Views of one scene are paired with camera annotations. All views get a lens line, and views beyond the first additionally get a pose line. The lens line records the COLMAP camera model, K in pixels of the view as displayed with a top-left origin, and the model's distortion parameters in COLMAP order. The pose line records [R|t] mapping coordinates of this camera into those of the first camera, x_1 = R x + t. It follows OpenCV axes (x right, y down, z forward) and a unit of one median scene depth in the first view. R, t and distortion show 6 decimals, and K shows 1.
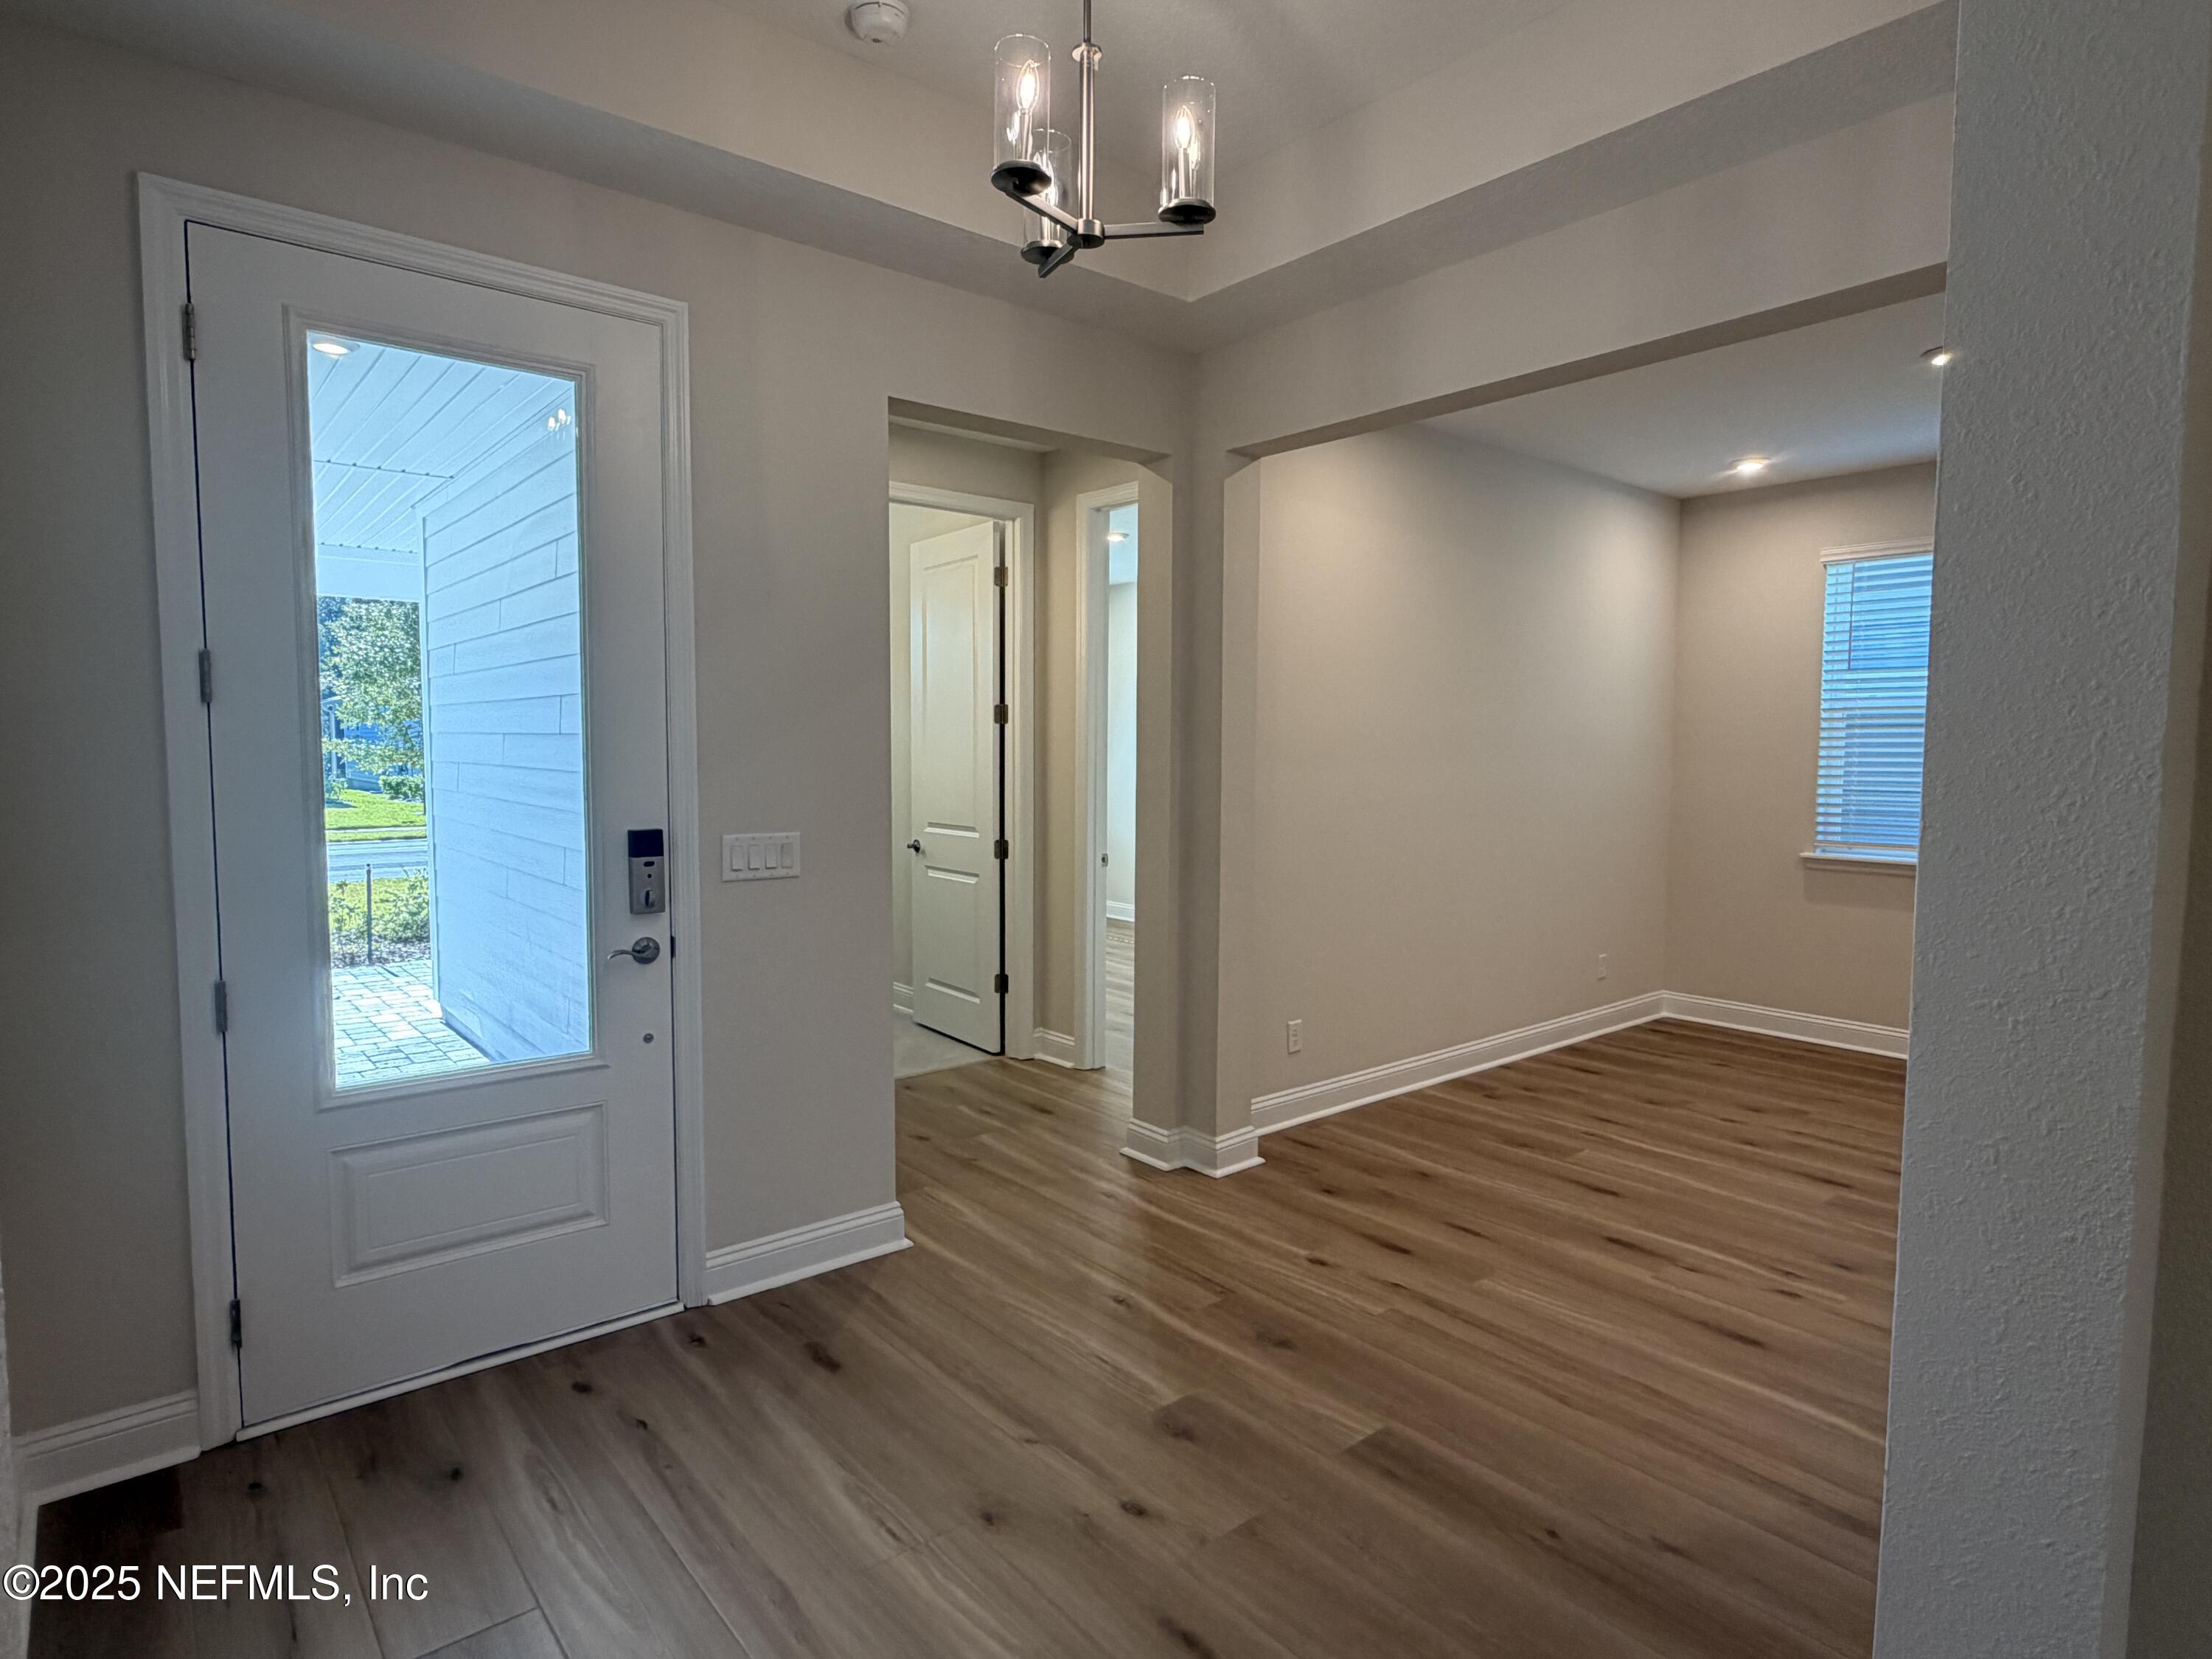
lens RADIAL K [[1205.7, 0, 1104.3], [0, 1205.7, 830.1], [0, 0, 1]] dist [0.004384, 0.000577]
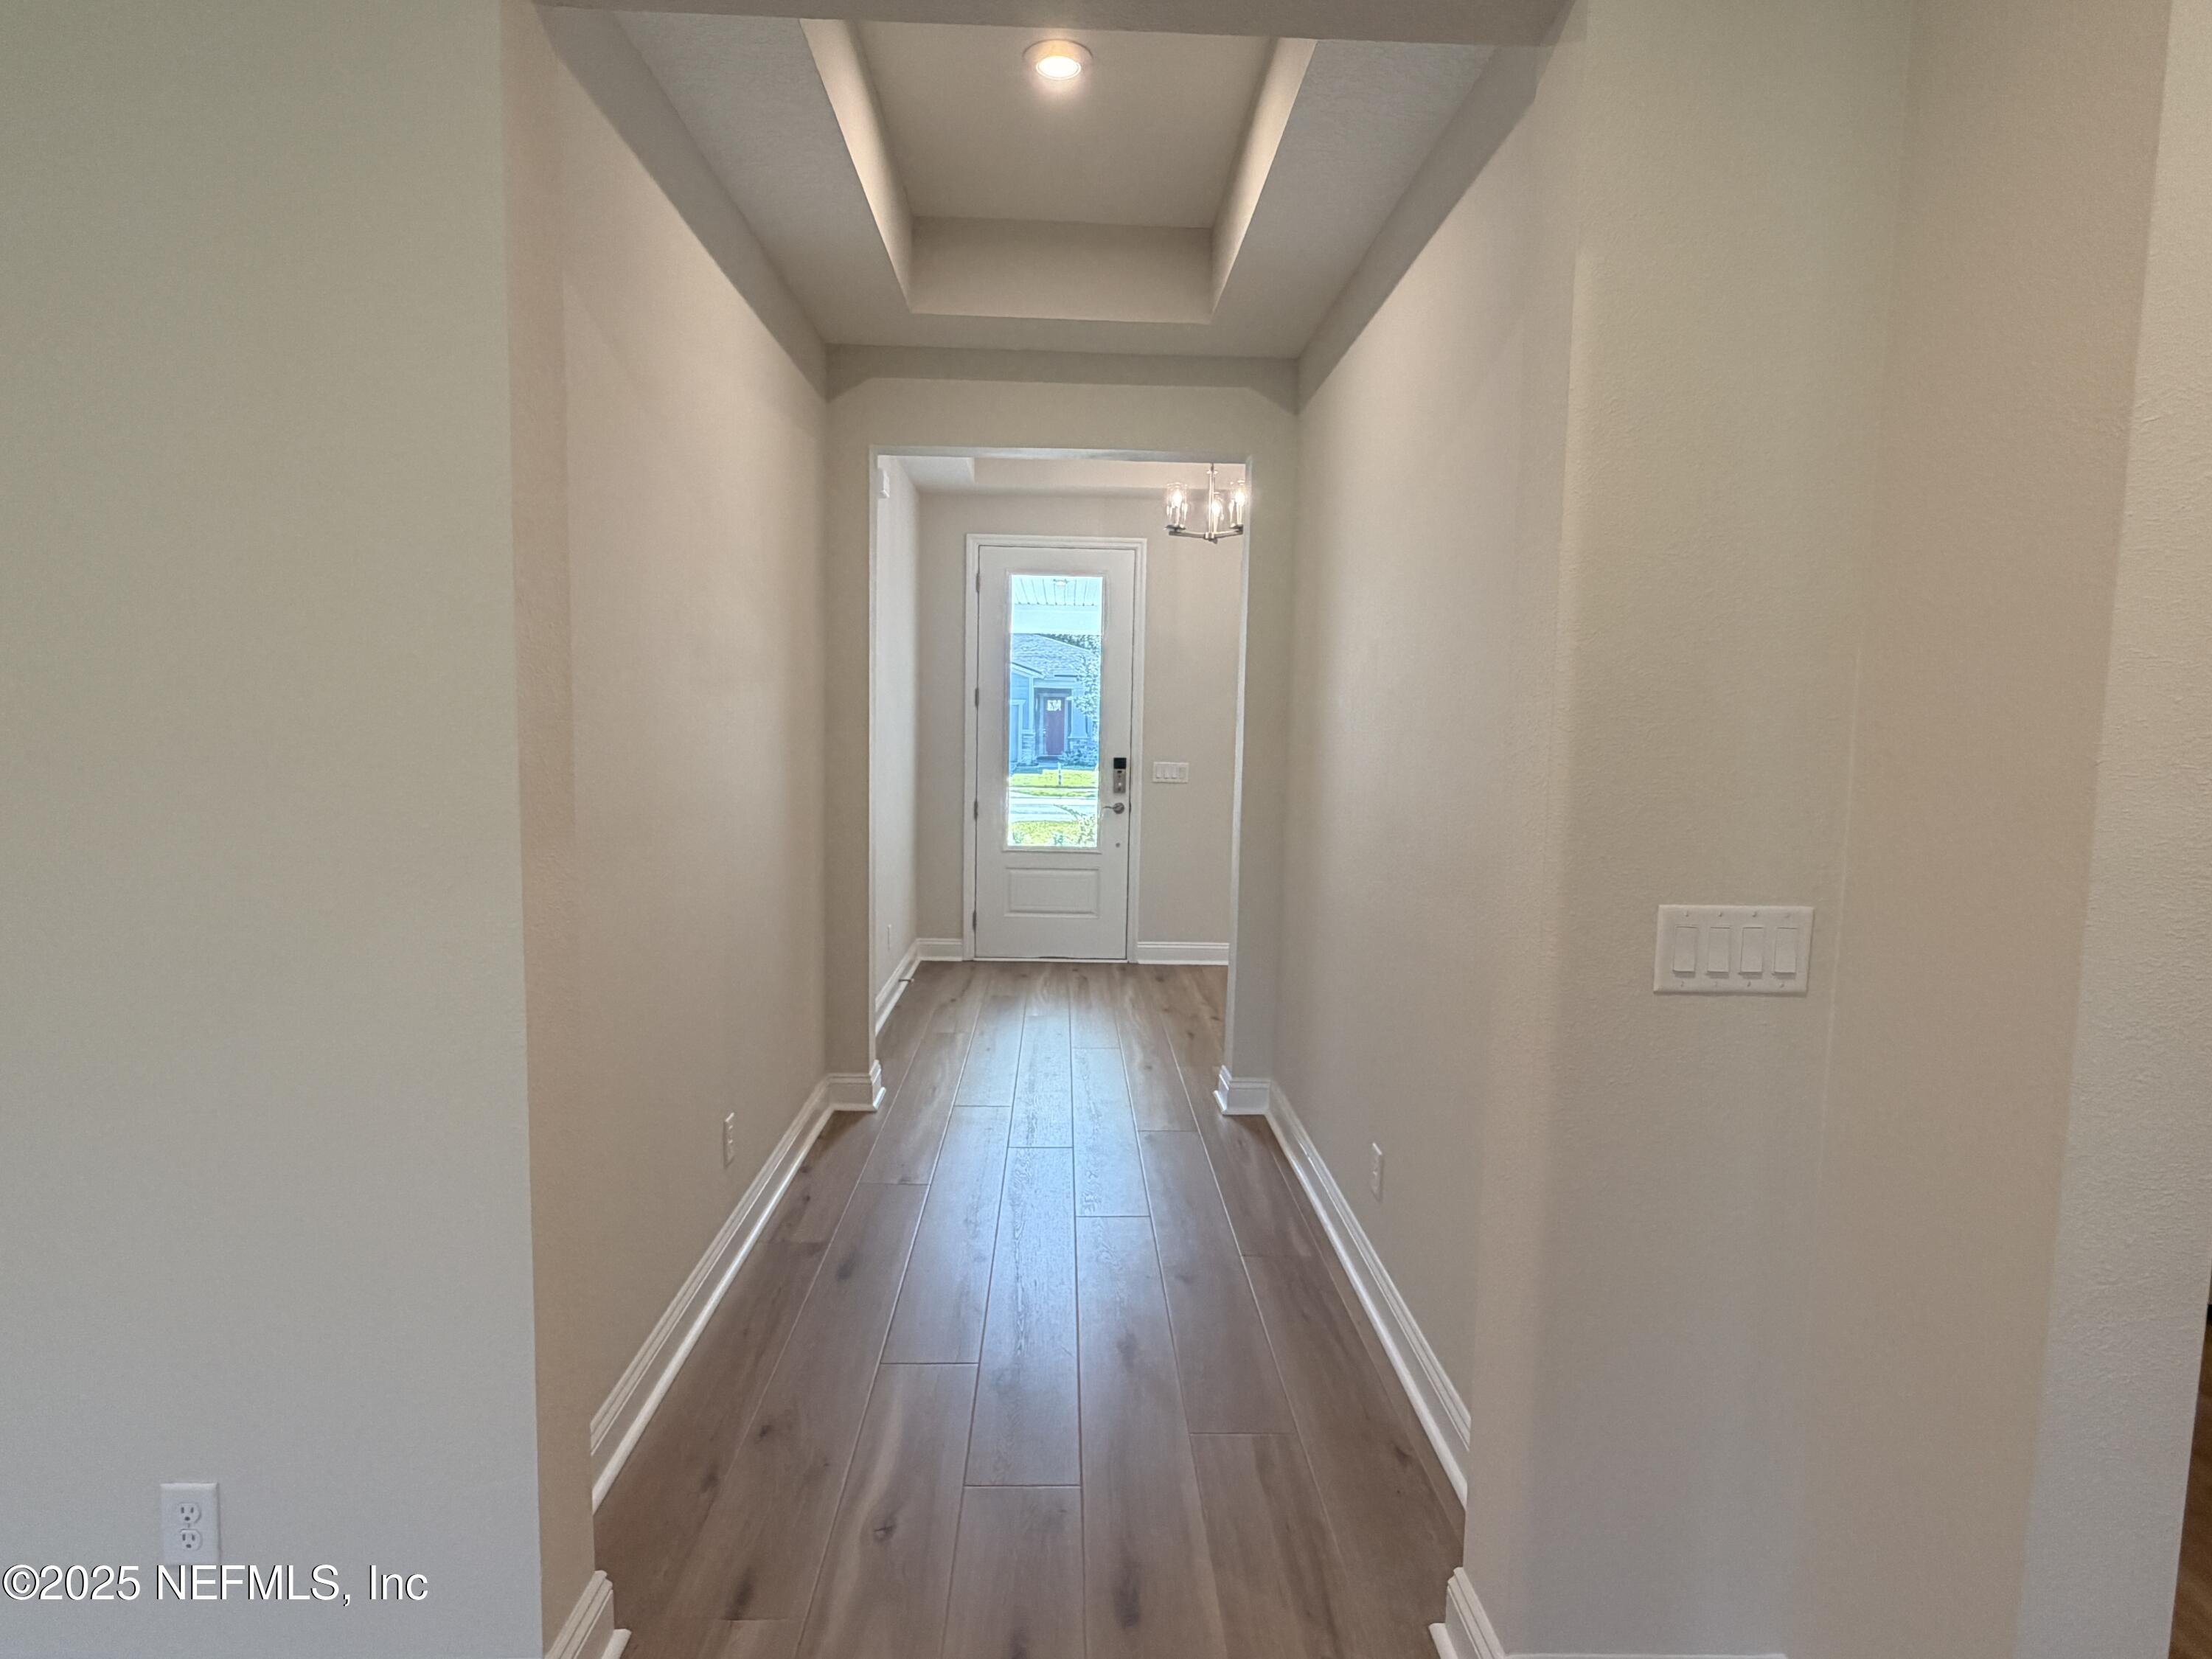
lens RADIAL K [[1205.7, 0, 1112.0], [0, 1205.7, 831.5], [0, 0, 1]] dist [0.004384, 0.000577]
pose [[0.796488, 0.075816, -0.599882, 1.061551], [-0.064199, 0.997104, 0.040779, 0.049657], [0.601236, 0.006031, 0.799049, -0.933821]]
